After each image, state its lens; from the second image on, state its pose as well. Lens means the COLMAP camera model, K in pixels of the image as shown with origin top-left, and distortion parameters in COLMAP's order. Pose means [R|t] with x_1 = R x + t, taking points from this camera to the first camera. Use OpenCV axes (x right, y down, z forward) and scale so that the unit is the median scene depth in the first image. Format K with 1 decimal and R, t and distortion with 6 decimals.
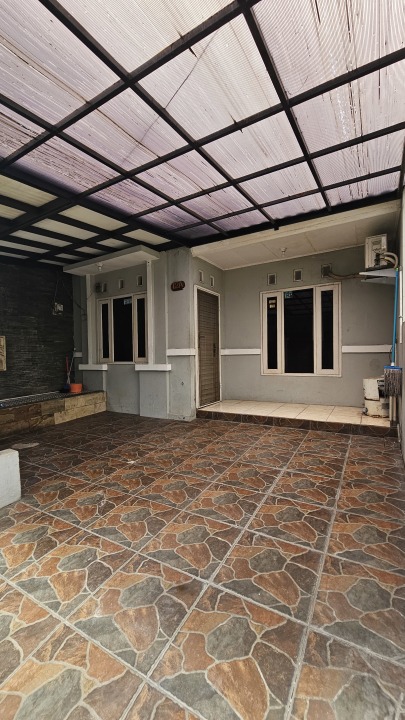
lens RADIAL K [[295.5, 0, 200.2], [0, 295.5, 361.8], [0, 0, 1]] dist [-0.000329, -0.000049]
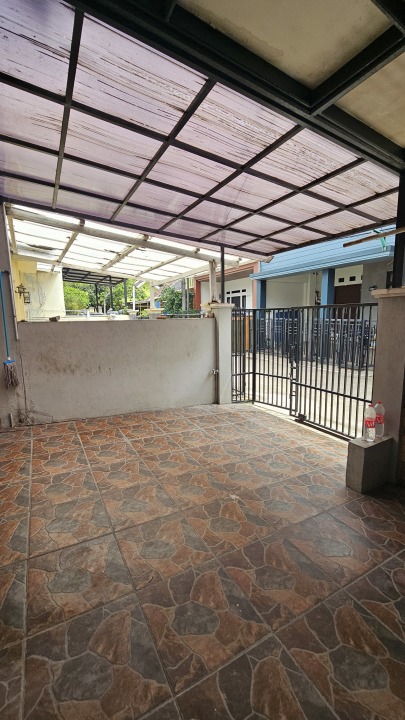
lens RADIAL K [[295.5, 0, 200.2], [0, 295.5, 361.8], [0, 0, 1]] dist [-0.000329, -0.000049]
pose [[-0.858633, -0.043178, 0.510768, -0.501563], [0.047183, 0.985558, 0.162632, -0.124206], [-0.510414, 0.163741, -0.844196, 1.538619]]
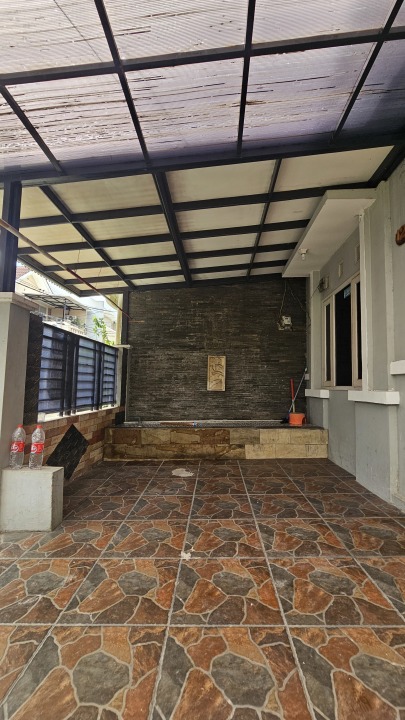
lens RADIAL K [[295.5, 0, 200.2], [0, 295.5, 361.8], [0, 0, 1]] dist [-0.000329, -0.000049]
pose [[0.462685, -0.044230, -0.885419, 0.271300], [-0.048257, 0.996017, -0.074972, 0.015991], [0.885209, 0.077416, 0.458708, 0.699691]]
